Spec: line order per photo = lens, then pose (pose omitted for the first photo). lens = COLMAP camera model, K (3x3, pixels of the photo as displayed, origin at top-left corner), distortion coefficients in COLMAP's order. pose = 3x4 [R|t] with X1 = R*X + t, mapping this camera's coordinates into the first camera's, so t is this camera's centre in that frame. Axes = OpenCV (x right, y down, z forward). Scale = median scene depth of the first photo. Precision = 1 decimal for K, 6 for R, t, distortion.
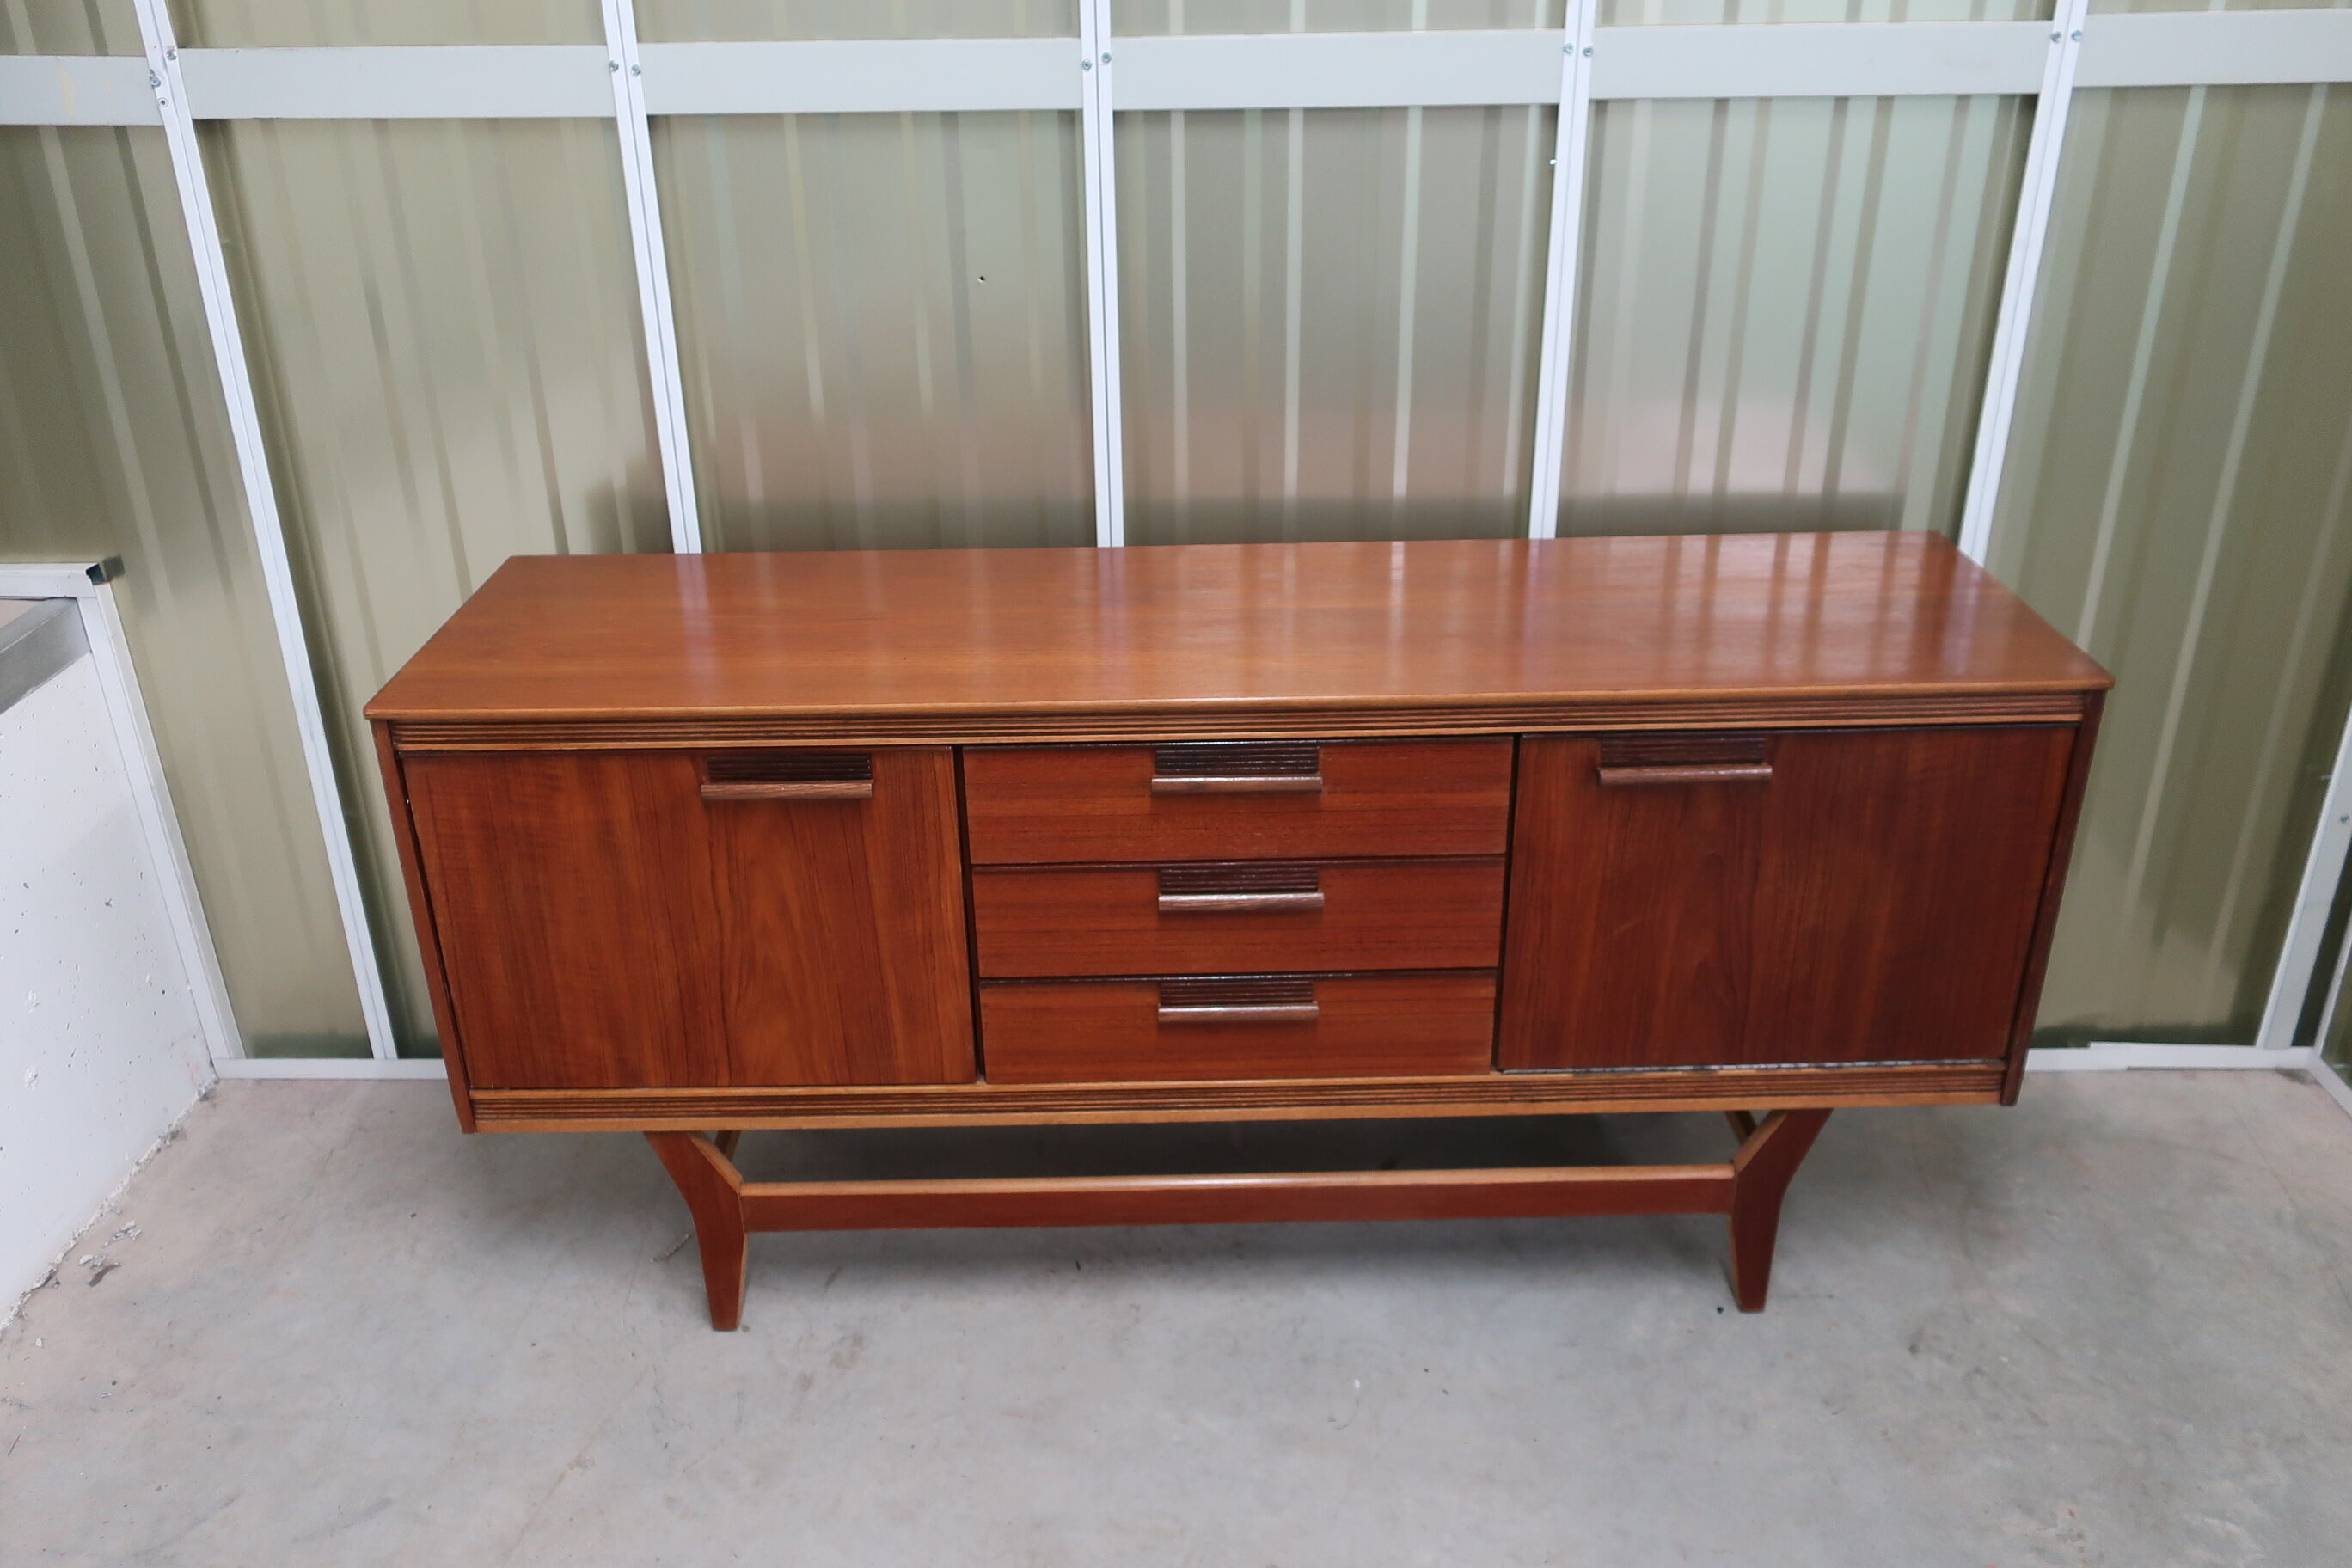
lens RADIAL K [[1850.5, 0, 1157.5], [0, 1850.5, 786.7], [0, 0, 1]] dist [-0.000135, 0.002349]
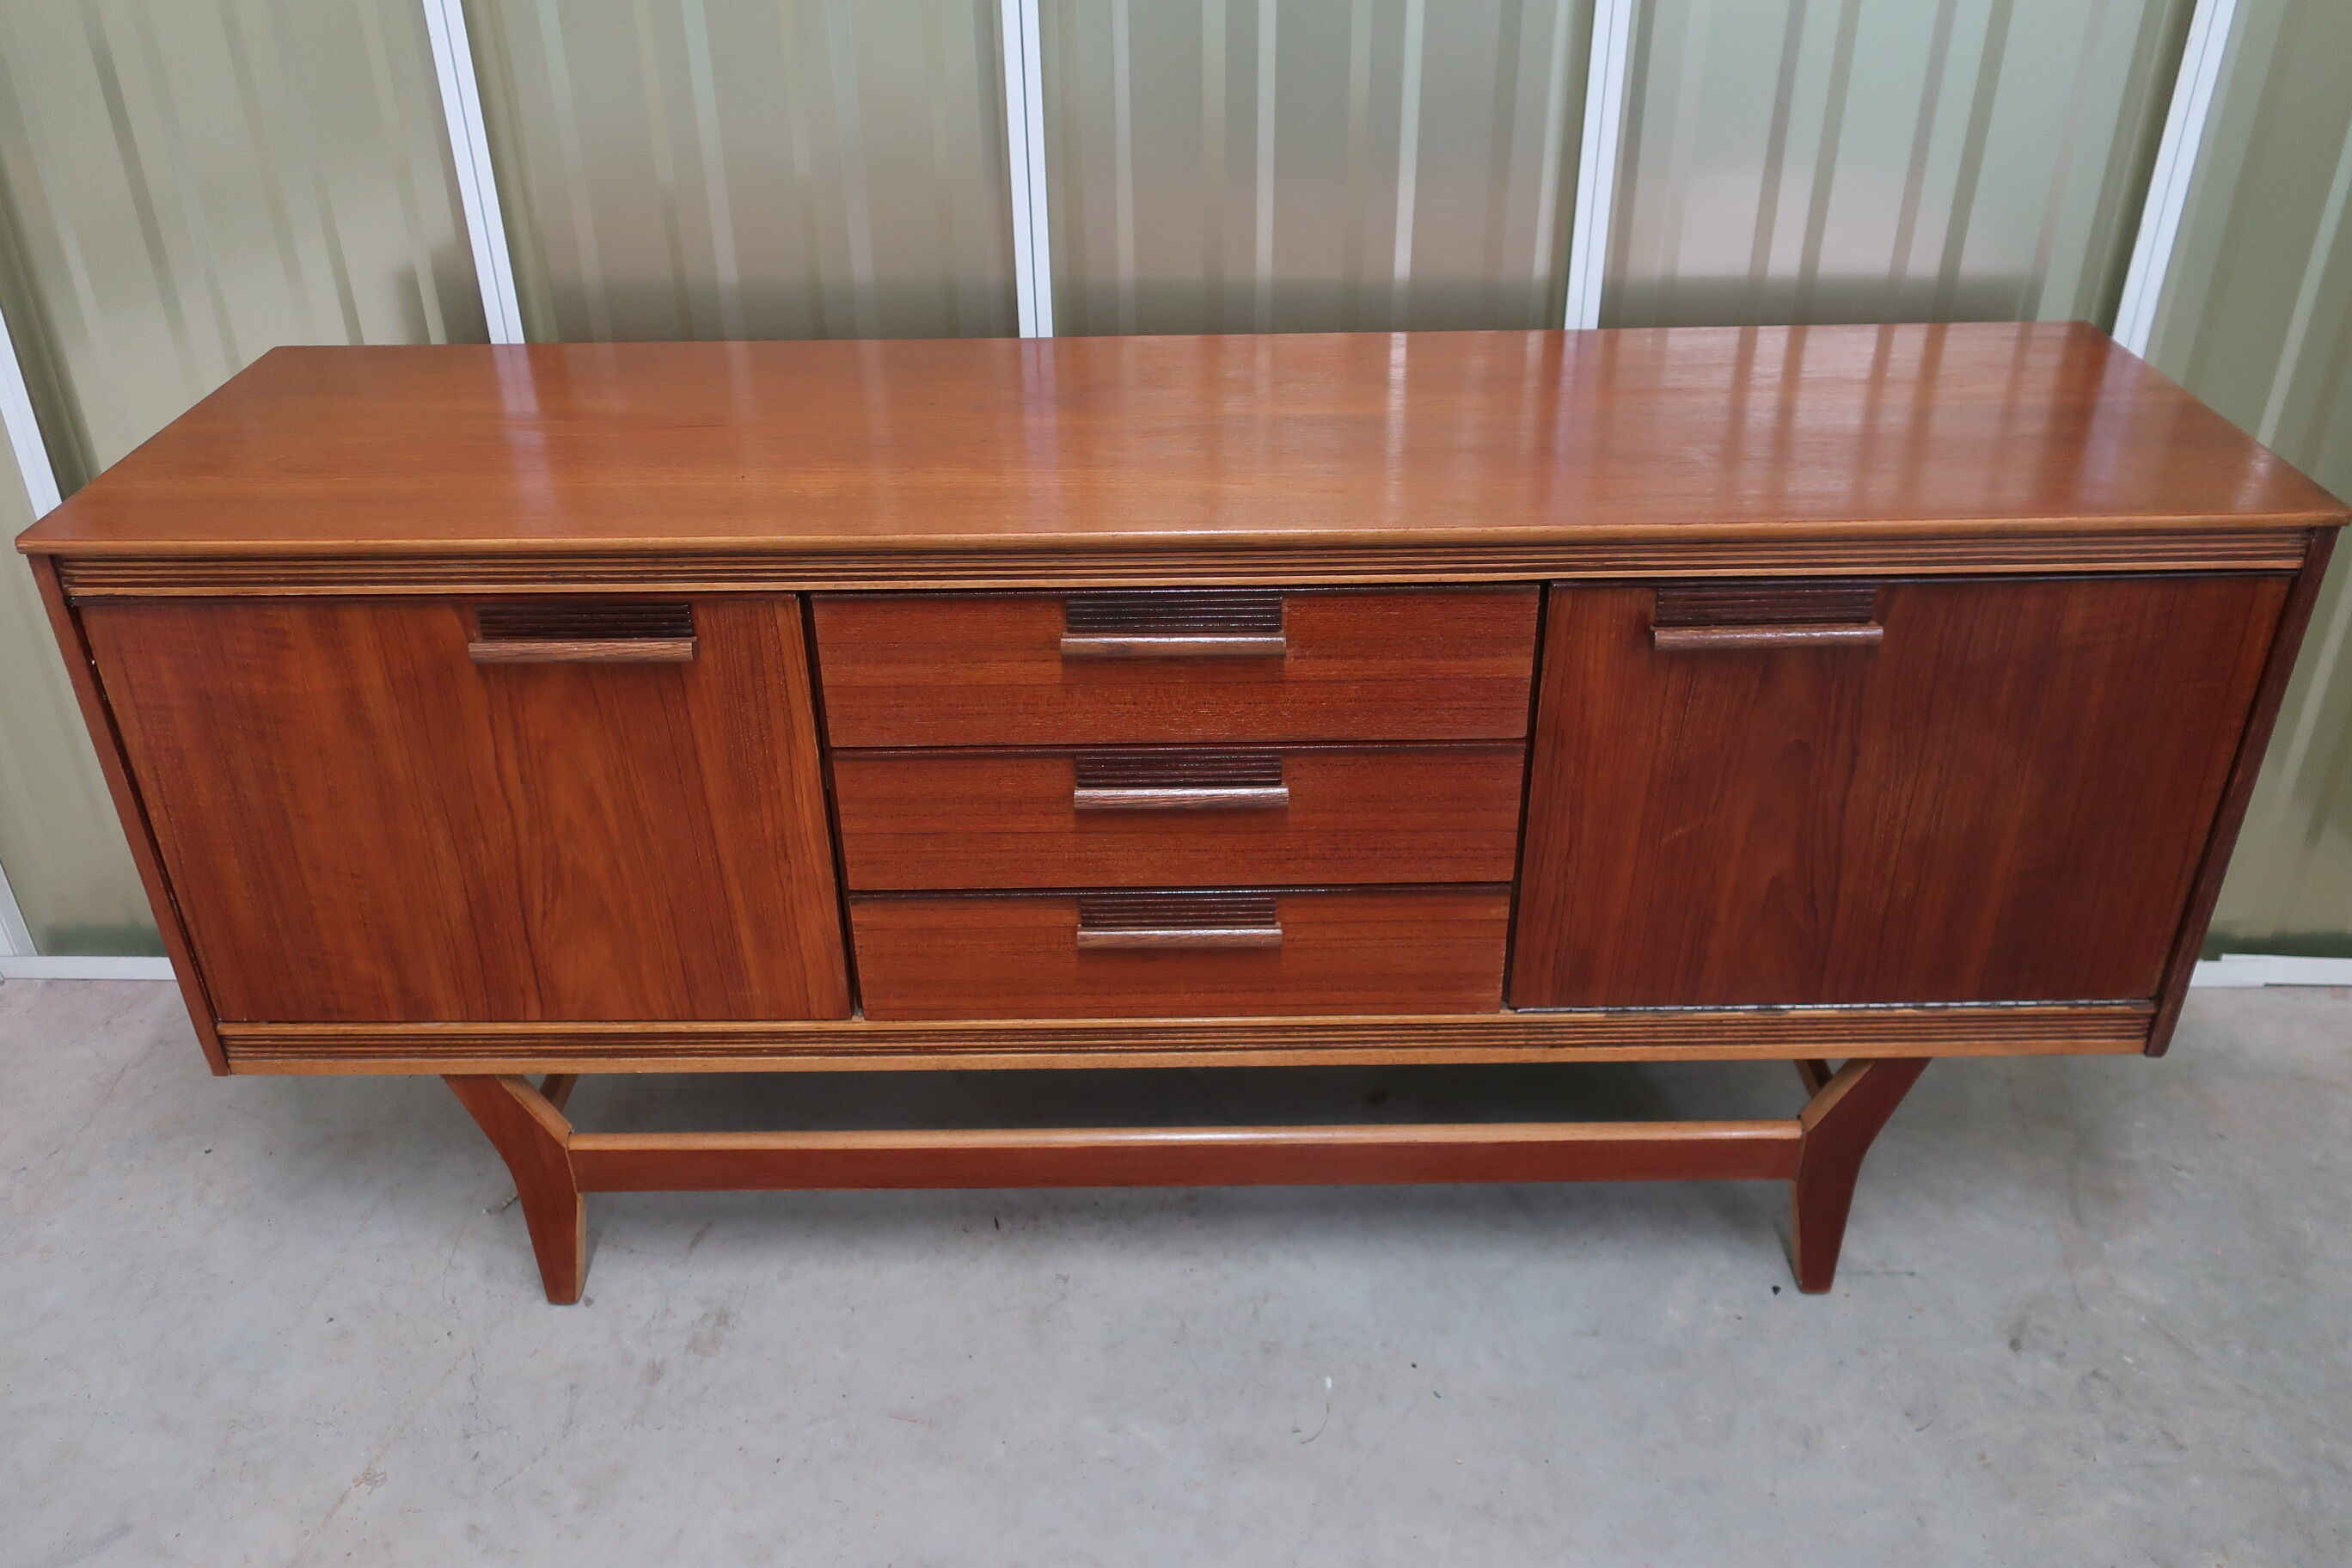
lens RADIAL K [[1850.5, 0, 1157.5], [0, 1850.5, 786.7], [0, 0, 1]] dist [-0.000135, 0.002349]
pose [[0.999946, 0.005916, -0.008554, 0.039624], [-0.005155, 0.996251, 0.086350, -0.008561], [0.009033, -0.086302, 0.996228, 0.219897]]
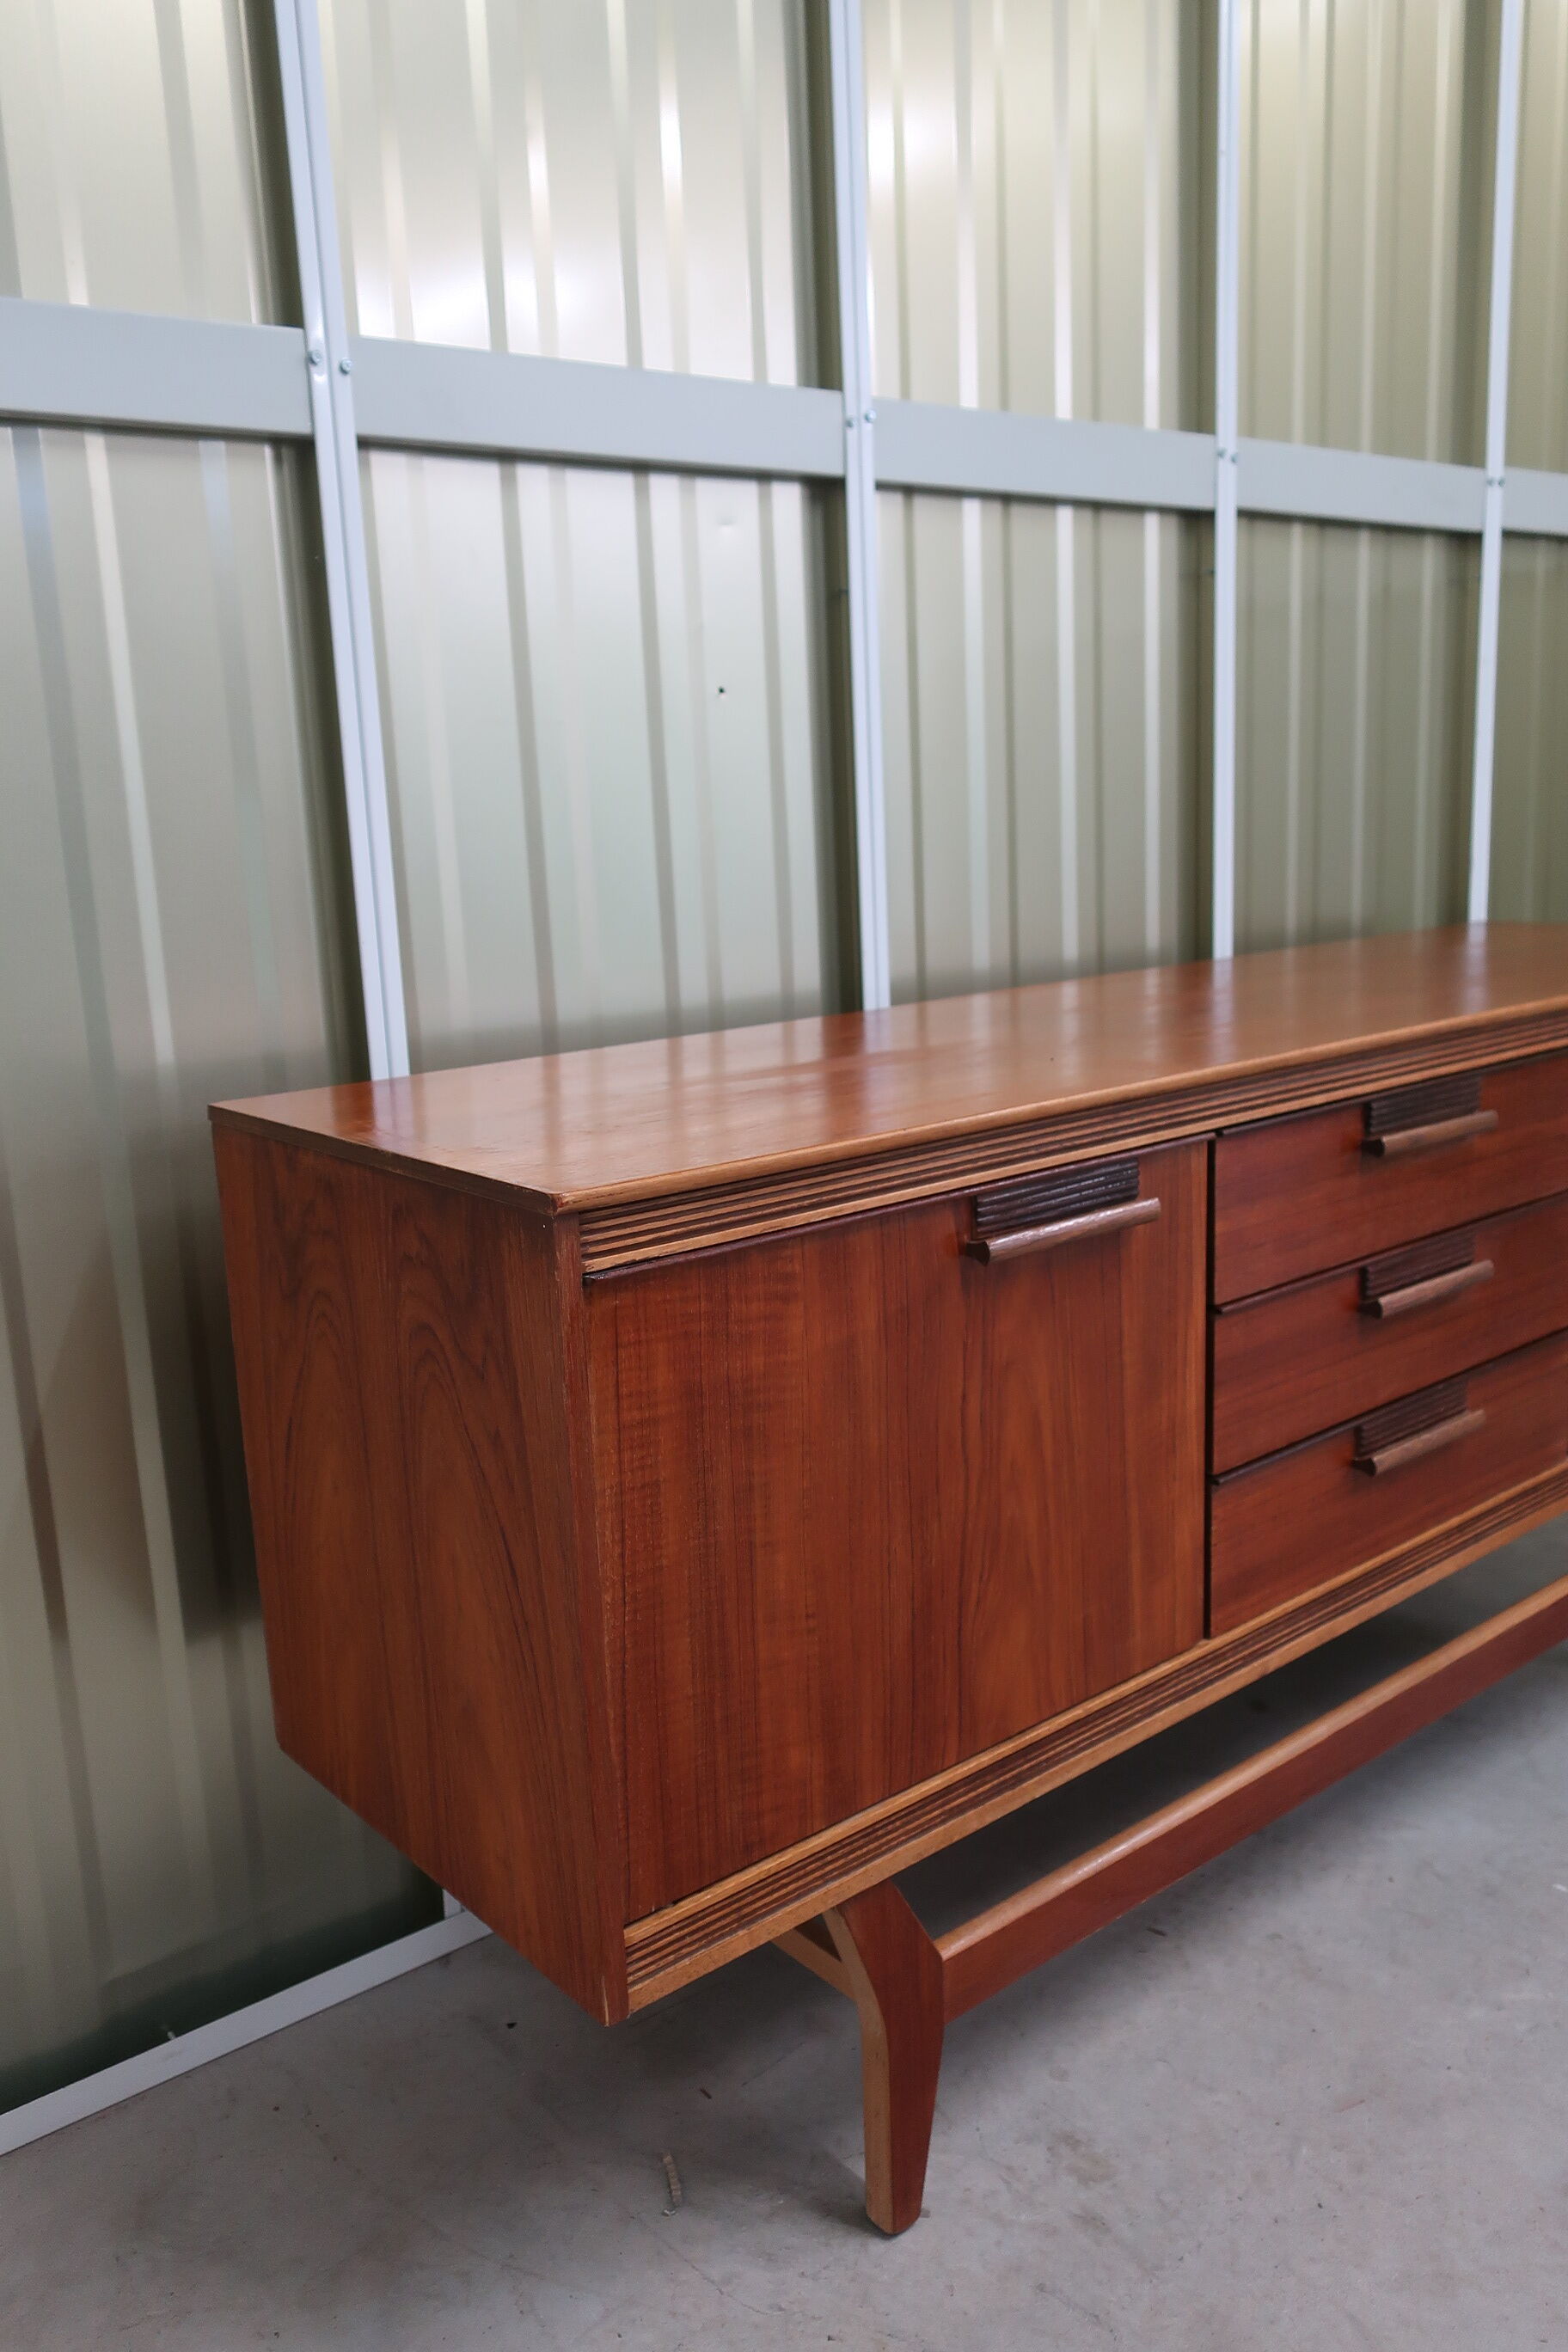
lens RADIAL K [[1871.5, 0, 758.4], [0, 1871.5, 1182.4], [0, 0, 1]] dist [-0.002769, -0.001662]
pose [[0.774946, -0.145463, 0.615061, -0.653853], [0.299124, 0.941677, -0.154173, 0.052931], [-0.556762, 0.303456, 0.773260, 0.483207]]
